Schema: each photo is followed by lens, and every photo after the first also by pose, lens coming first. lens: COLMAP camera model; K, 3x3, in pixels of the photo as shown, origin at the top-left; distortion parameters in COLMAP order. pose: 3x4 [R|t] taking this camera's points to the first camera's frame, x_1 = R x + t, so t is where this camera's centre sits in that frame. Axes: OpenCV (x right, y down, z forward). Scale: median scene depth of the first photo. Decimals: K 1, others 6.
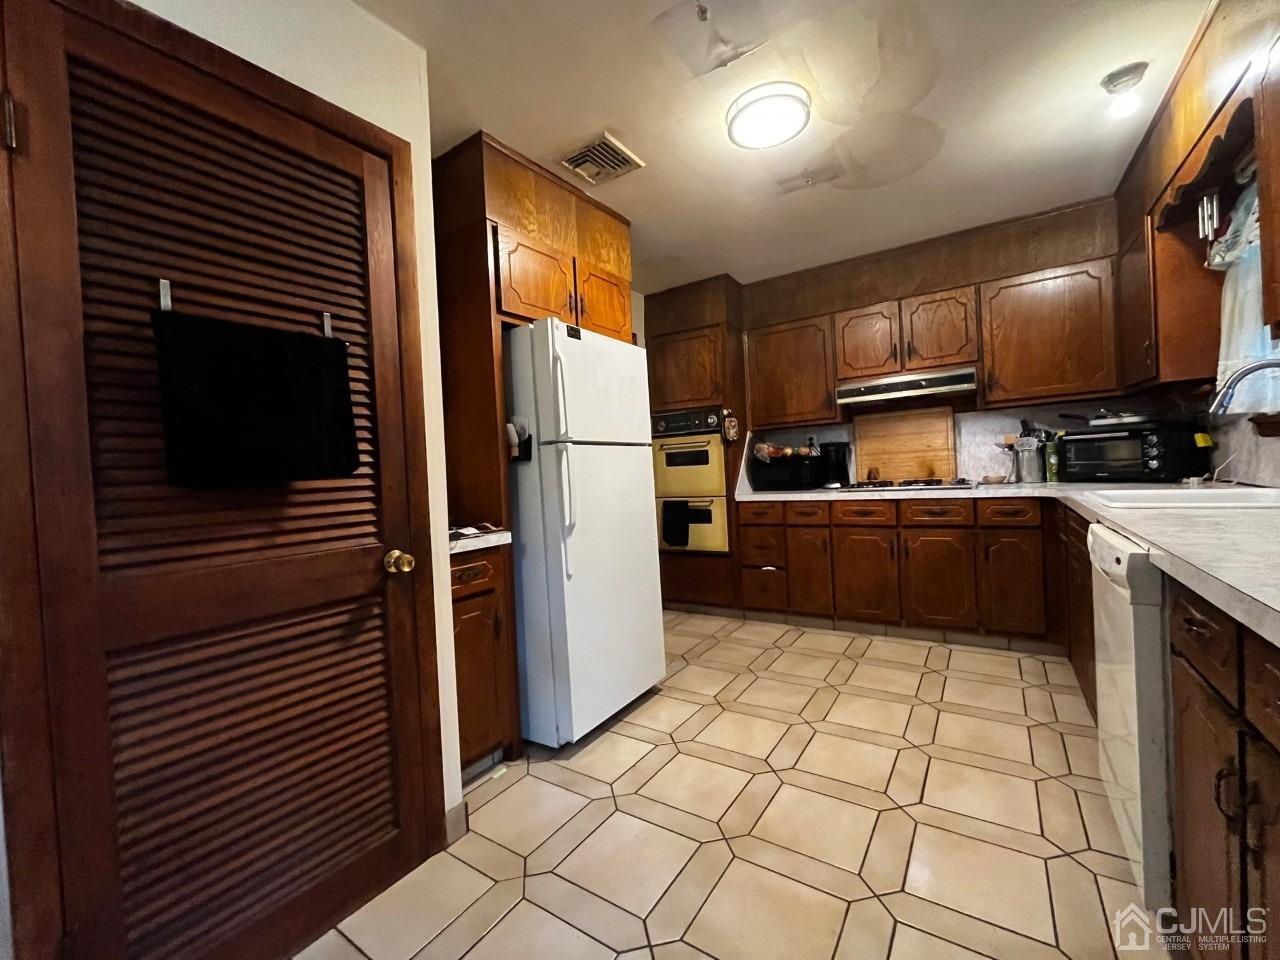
lens RADIAL K [[521.4, 0, 638.1], [0, 521.4, 481.4], [0, 0, 1]] dist [-0.003708, -0.000128]
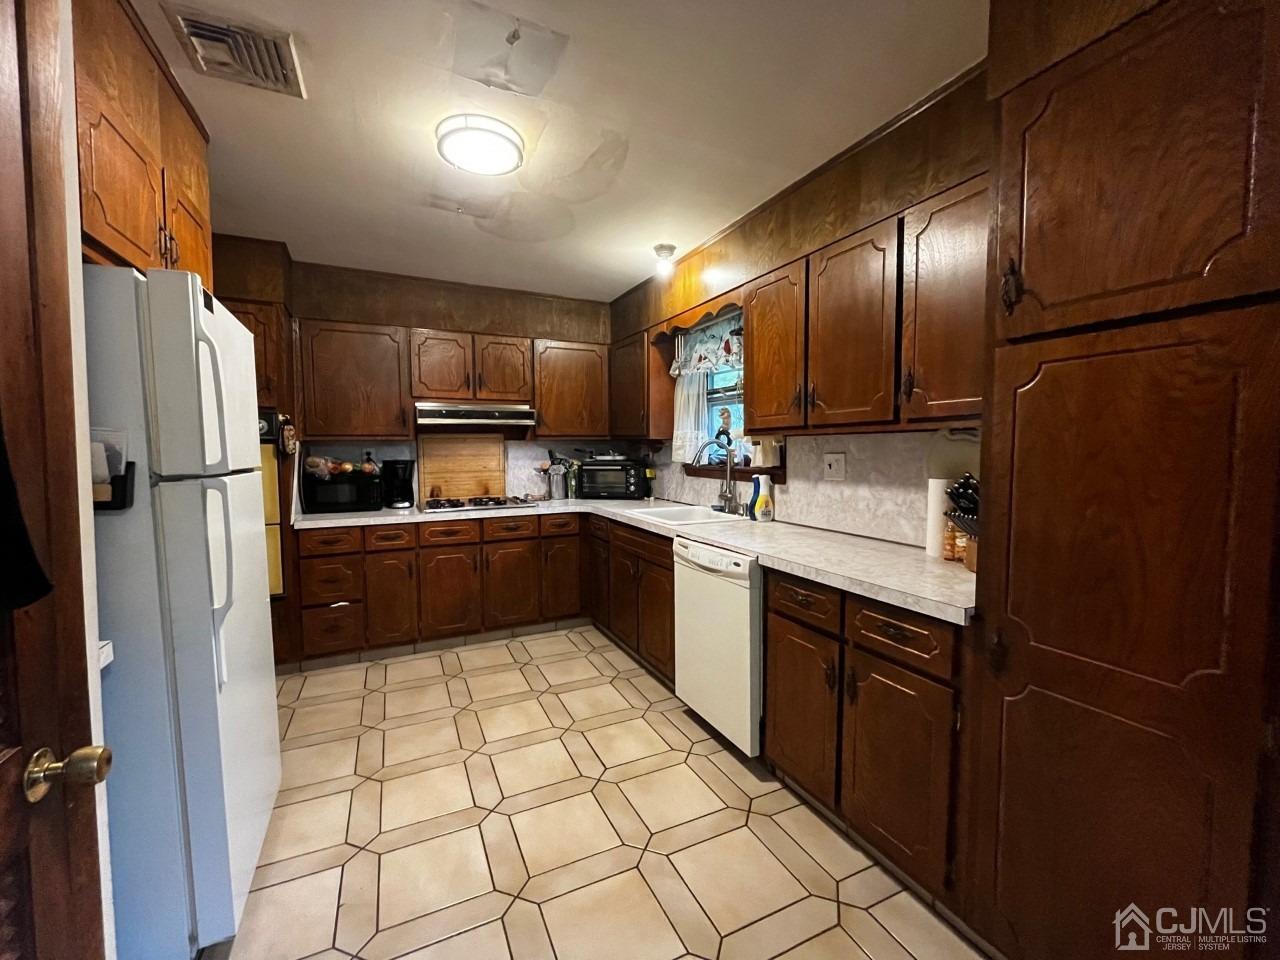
lens RADIAL K [[521.4, 0, 638.1], [0, 521.4, 481.4], [0, 0, 1]] dist [-0.003708, -0.000128]
pose [[0.508385, -0.001976, 0.861127, -0.280638], [-0.004322, 0.999979, 0.004846, -0.050102], [-0.861119, -0.006185, 0.508366, 0.157544]]
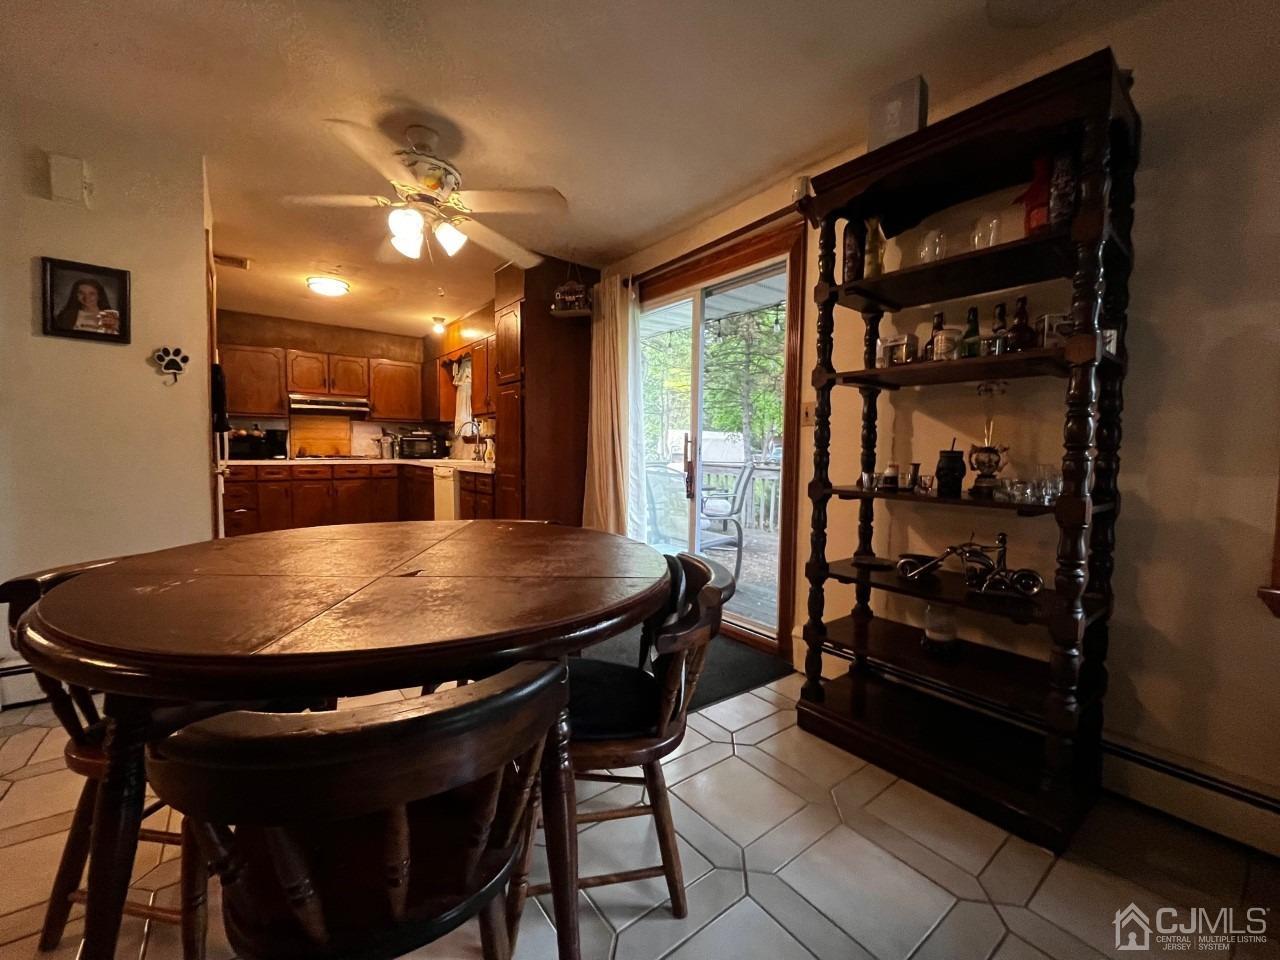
lens RADIAL K [[521.4, 0, 638.1], [0, 521.4, 481.4], [0, 0, 1]] dist [-0.003708, -0.000128]
pose [[0.313344, -0.000386, 0.949640, -0.931201], [-0.011331, 0.999927, 0.004145, 0.075167], [-0.949572, -0.012060, 0.313317, -0.623926]]
